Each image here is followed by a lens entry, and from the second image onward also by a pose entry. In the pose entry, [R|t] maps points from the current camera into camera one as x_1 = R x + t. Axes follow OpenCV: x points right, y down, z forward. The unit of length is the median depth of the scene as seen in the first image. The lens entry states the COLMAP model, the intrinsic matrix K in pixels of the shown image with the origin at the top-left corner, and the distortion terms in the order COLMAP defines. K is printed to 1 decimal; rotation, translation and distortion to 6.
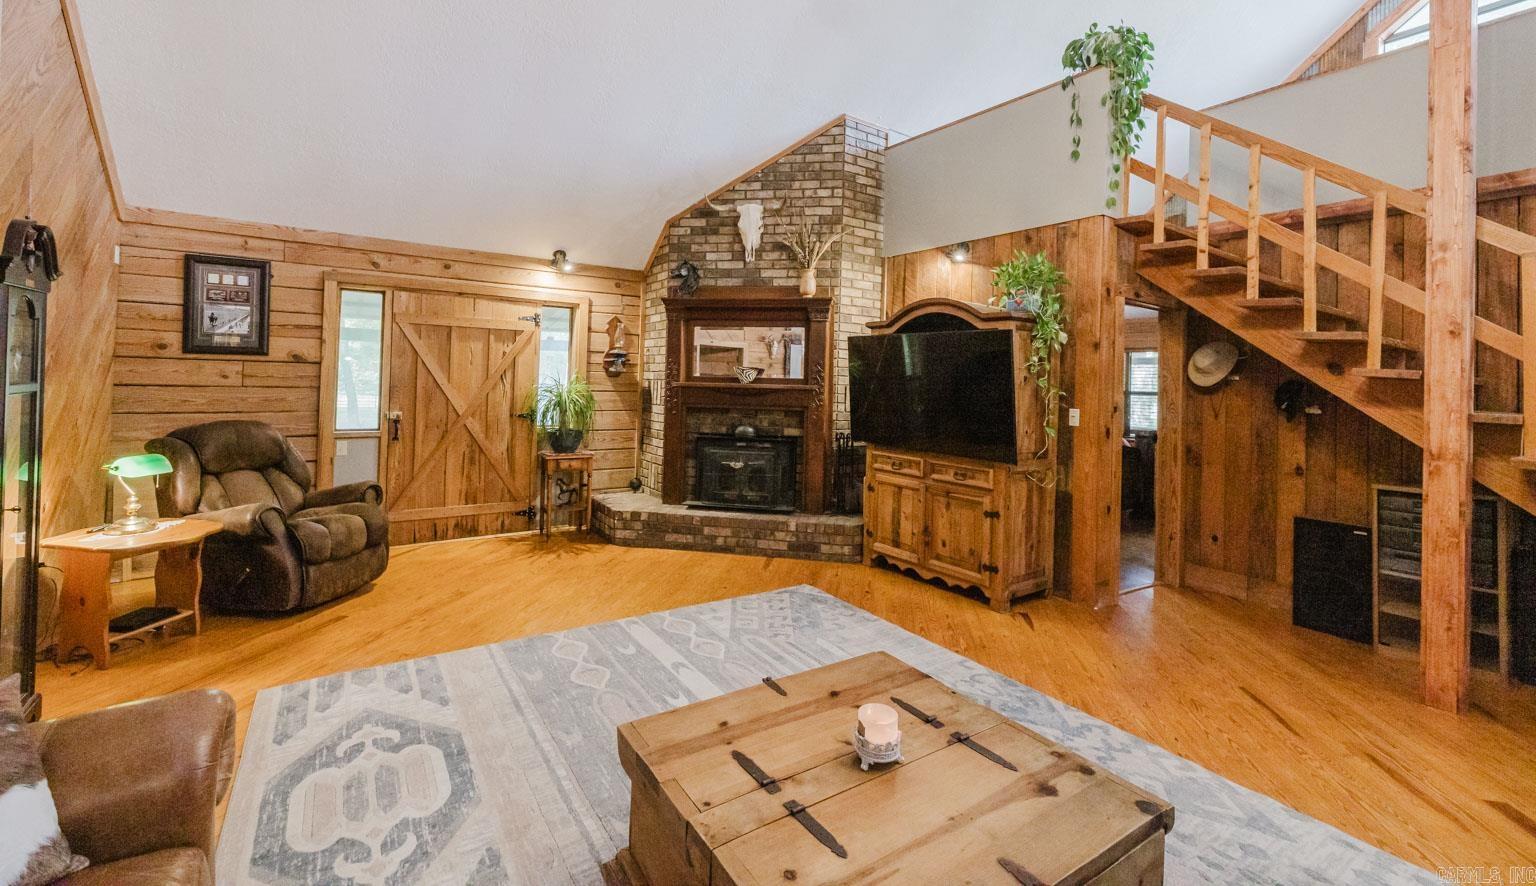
lens RADIAL K [[644.5, 0, 770.7], [0, 644.5, 370.3], [0, 0, 1]] dist [0.000745, -0.000123]
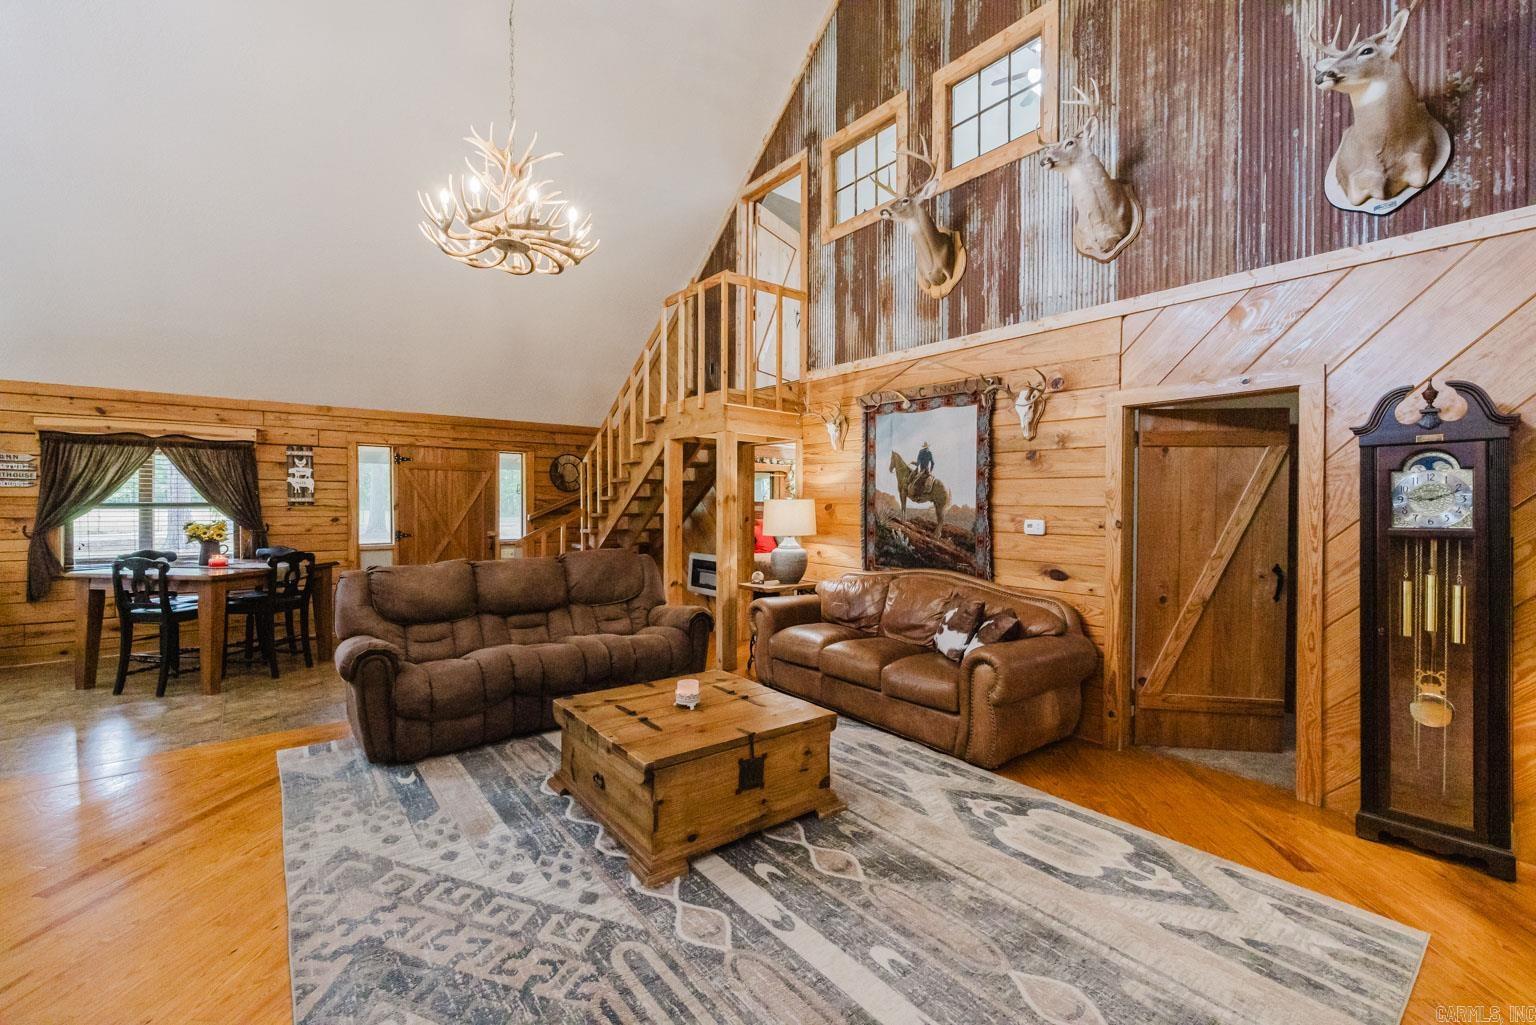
lens RADIAL K [[646.4, 0, 768.7], [0, 646.4, 509.2], [0, 0, 1]] dist [0.002098, -0.000723]
pose [[-0.996137, -0.029720, -0.082631, 0.033959], [-0.029162, 0.999543, -0.007948, 0.013663], [0.082829, -0.005508, -0.996549, 0.949134]]
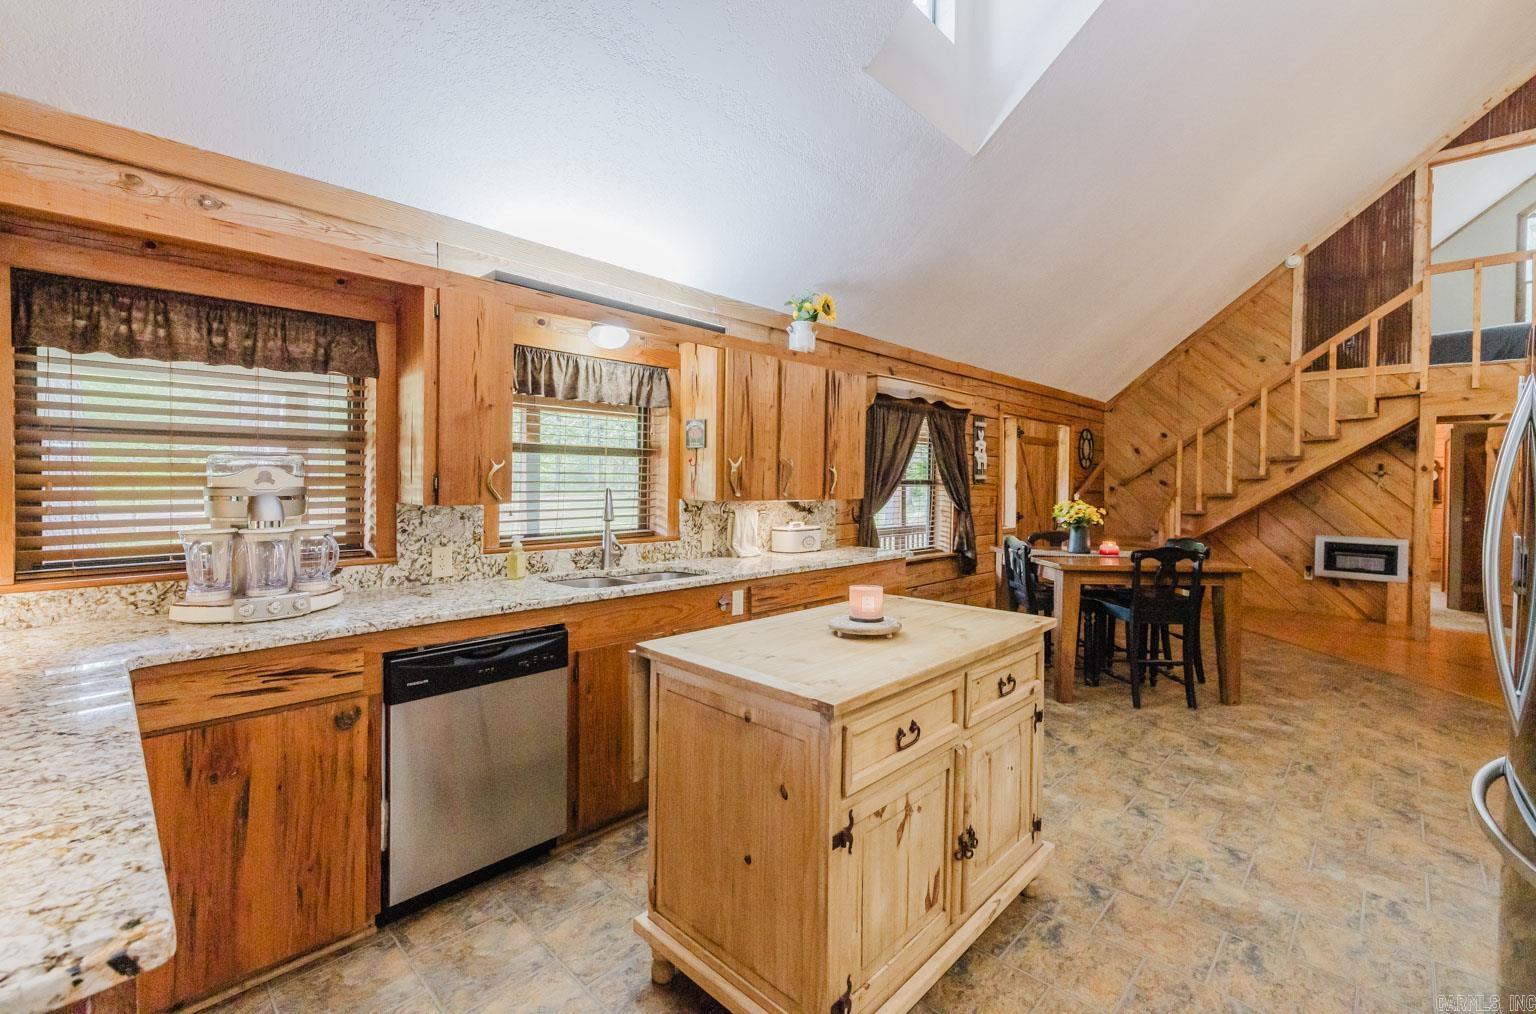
lens RADIAL K [[659.7, 0, 752.0], [0, 659.7, 487.9], [0, 0, 1]] dist [-0.001187, 0.000635]
pose [[-0.980351, -0.033782, -0.194347, 1.532651], [-0.033061, 0.999429, -0.006951, 0.053681], [0.194471, -0.000389, -0.980908, 0.633880]]
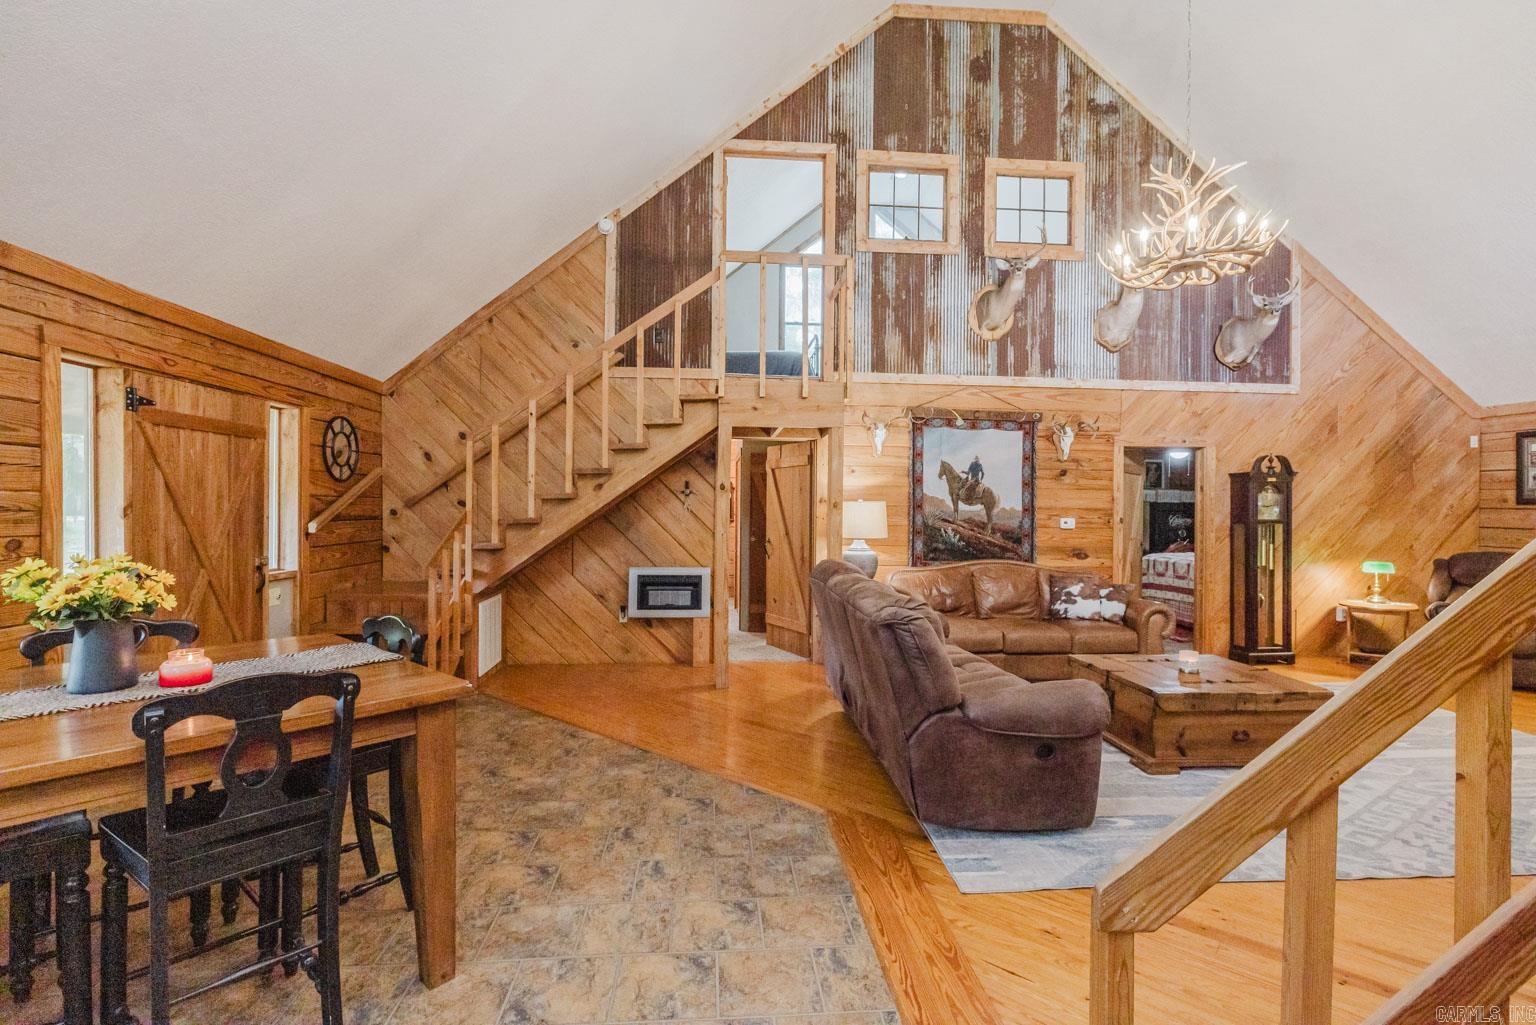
lens RADIAL K [[715.8, 0, 768.8], [0, 715.8, 509.1], [0, 0, 1]] dist [-0.009559, 0.002658]
pose [[-0.491424, -0.025766, -0.870539, 1.043870], [-0.010236, 0.999664, -0.023809, 0.030842], [0.870860, -0.002790, -0.491523, 0.310964]]
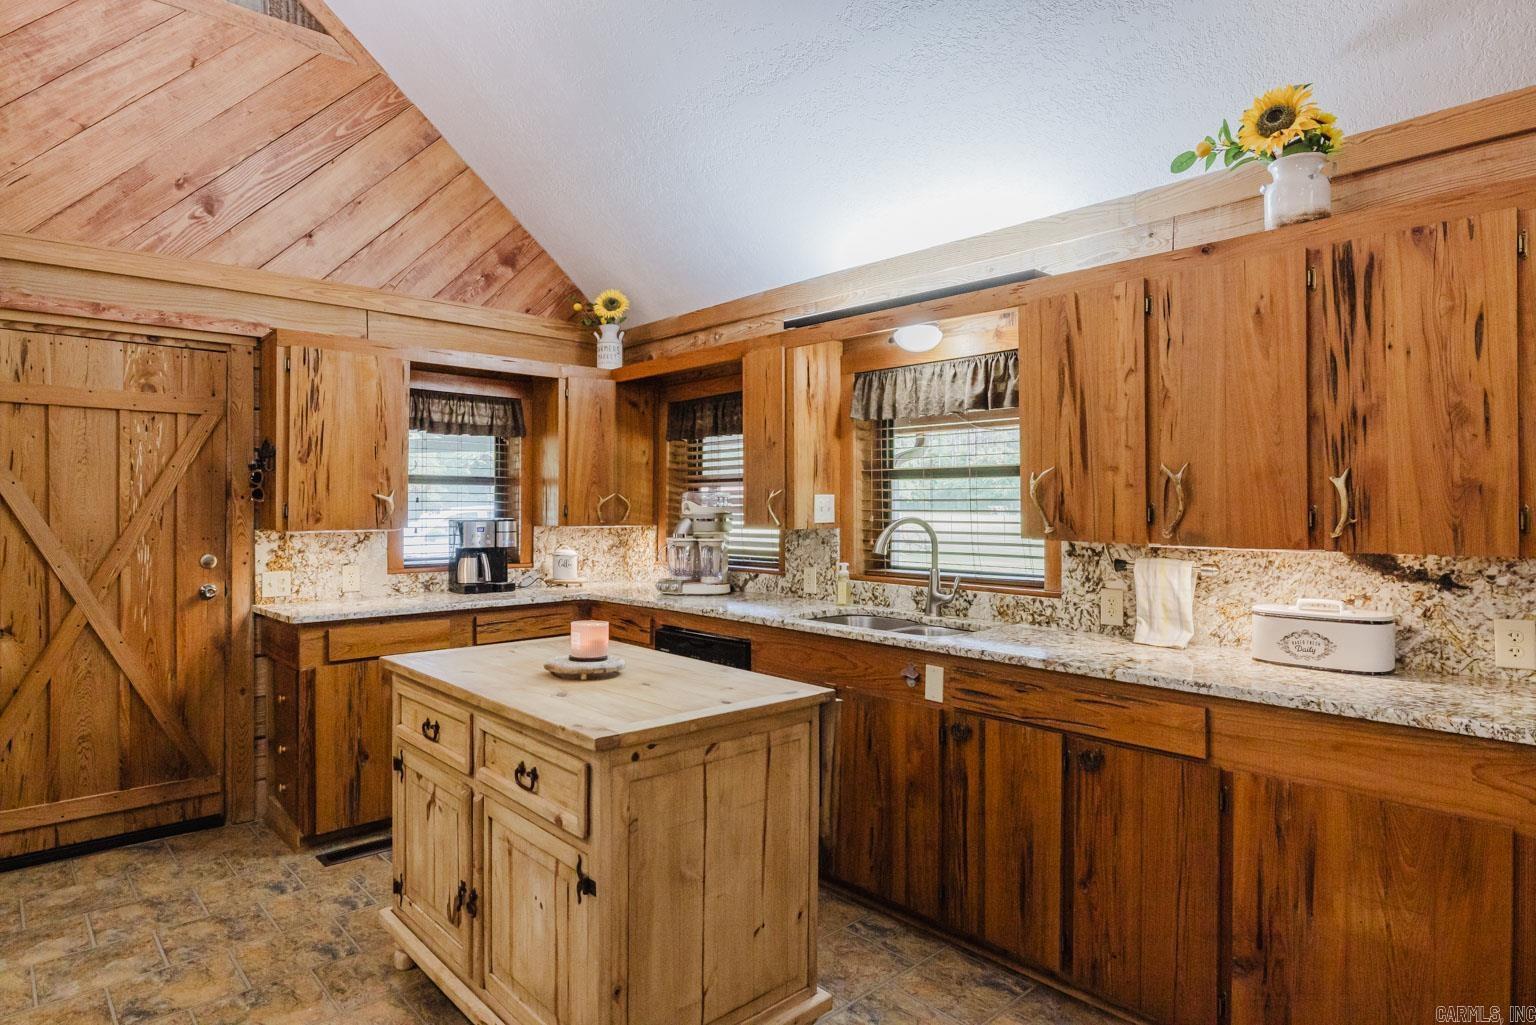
lens RADIAL K [[855.9, 0, 769.9], [0, 855.9, 508.9], [0, 0, 1]] dist [0.000088, -0.000995]
pose [[-0.150145, -0.030249, 0.988201, 0.902772], [-0.020537, 0.999412, 0.027471, 0.031393], [-0.988451, -0.016170, -0.150678, 0.222639]]
